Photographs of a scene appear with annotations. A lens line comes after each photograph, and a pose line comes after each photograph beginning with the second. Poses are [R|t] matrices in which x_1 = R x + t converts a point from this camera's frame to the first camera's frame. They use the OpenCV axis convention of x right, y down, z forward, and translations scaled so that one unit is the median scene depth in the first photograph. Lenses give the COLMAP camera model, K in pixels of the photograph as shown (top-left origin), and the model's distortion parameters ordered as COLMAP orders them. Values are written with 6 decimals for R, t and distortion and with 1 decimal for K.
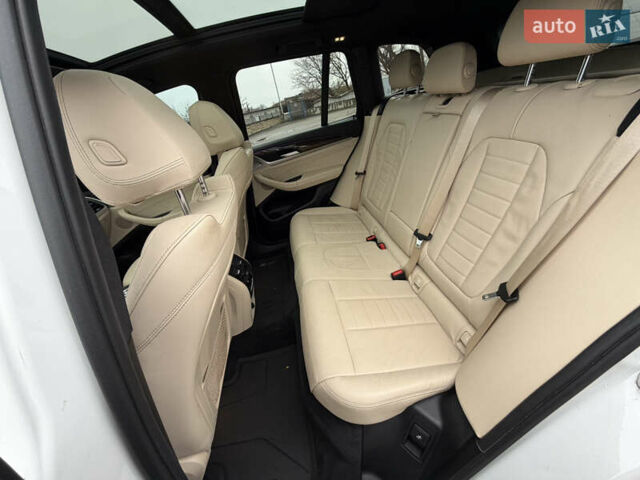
lens RADIAL K [[256.0, 0, 320.0], [0, 256.0, 240.0], [0, 0, 1]] dist [-0.000269, 0.000432]
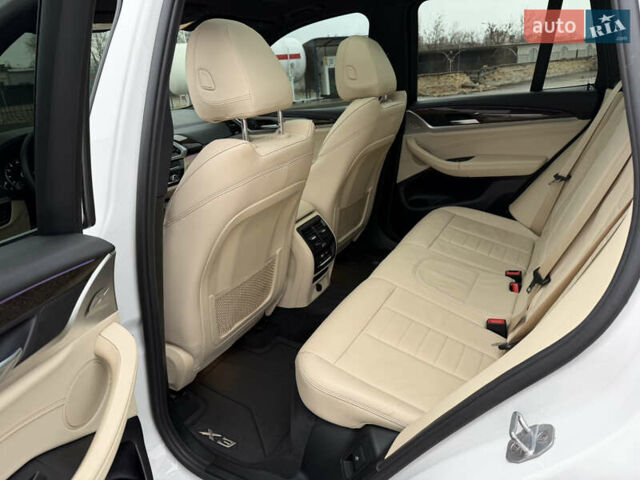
lens RADIAL K [[453.5, 0, 320.0], [0, 453.5, 240.0], [0, 0, 1]] dist [0.092760, -0.131299]
pose [[0.784385, 0.351428, -0.511115, 0.317675], [-0.374111, 0.925304, 0.062082, 0.020048], [0.494754, 0.142517, 0.857268, -0.183048]]
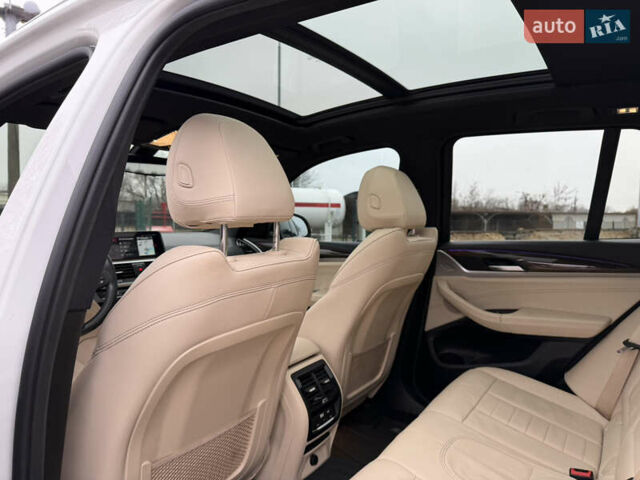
lens RADIAL K [[453.5, 0, 320.0], [0, 453.5, 240.0], [0, 0, 1]] dist [0.092760, -0.131299]
pose [[0.714381, 0.241701, -0.656689, 0.255960], [-0.465374, 0.864938, -0.187909, 0.002039], [0.522578, 0.439844, 0.730376, -0.009780]]
